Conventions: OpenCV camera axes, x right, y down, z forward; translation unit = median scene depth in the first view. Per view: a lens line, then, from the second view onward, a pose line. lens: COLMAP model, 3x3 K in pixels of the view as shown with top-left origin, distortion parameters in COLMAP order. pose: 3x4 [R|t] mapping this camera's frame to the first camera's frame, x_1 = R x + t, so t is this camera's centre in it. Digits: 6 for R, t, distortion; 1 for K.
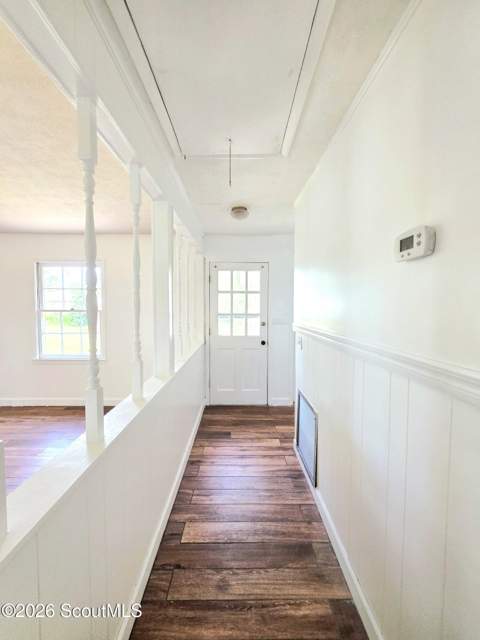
lens RADIAL K [[253.9, 0, 238.8], [0, 253.9, 319.1], [0, 0, 1]] dist [-0.001372, -0.000039]
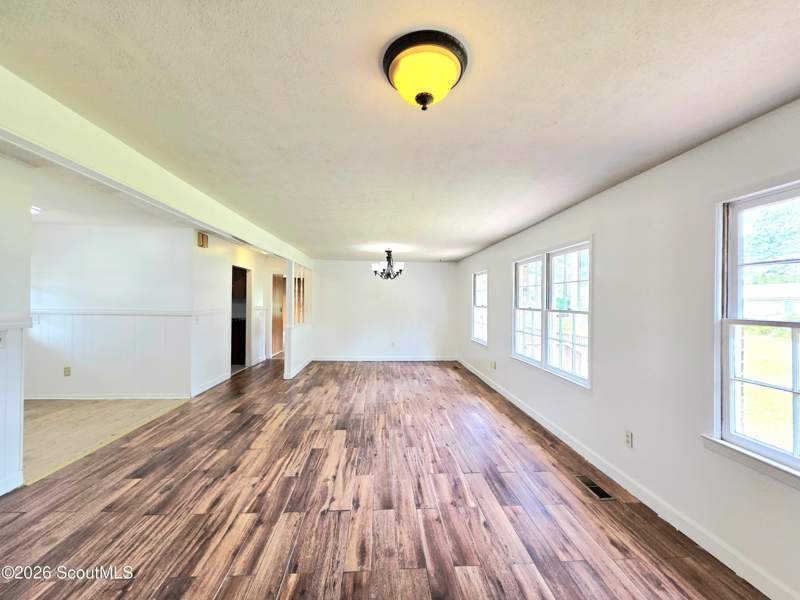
lens RADIAL K [[317.4, 0, 401.5], [0, 317.4, 299.9], [0, 0, 1]] dist [-0.001372, -0.000039]
pose [[0.075216, -0.008628, -0.997130, -0.323585], [-0.056193, 0.998337, -0.012877, -0.031619], [0.995583, 0.057000, 0.074606, 0.448111]]
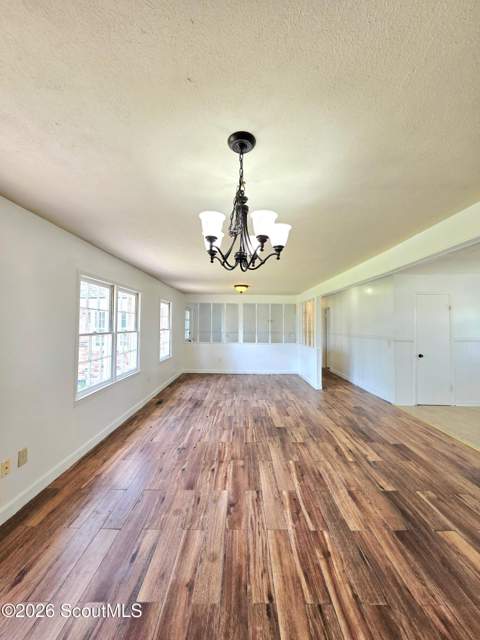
lens RADIAL K [[253.9, 0, 240.9], [0, 253.9, 320.4], [0, 0, 1]] dist [-0.001372, -0.000039]
pose [[-0.003155, 0.008568, 0.999958, -2.247190], [0.038452, 0.999225, -0.008440, -0.058177], [-0.999255, 0.038424, -0.003482, 0.500053]]
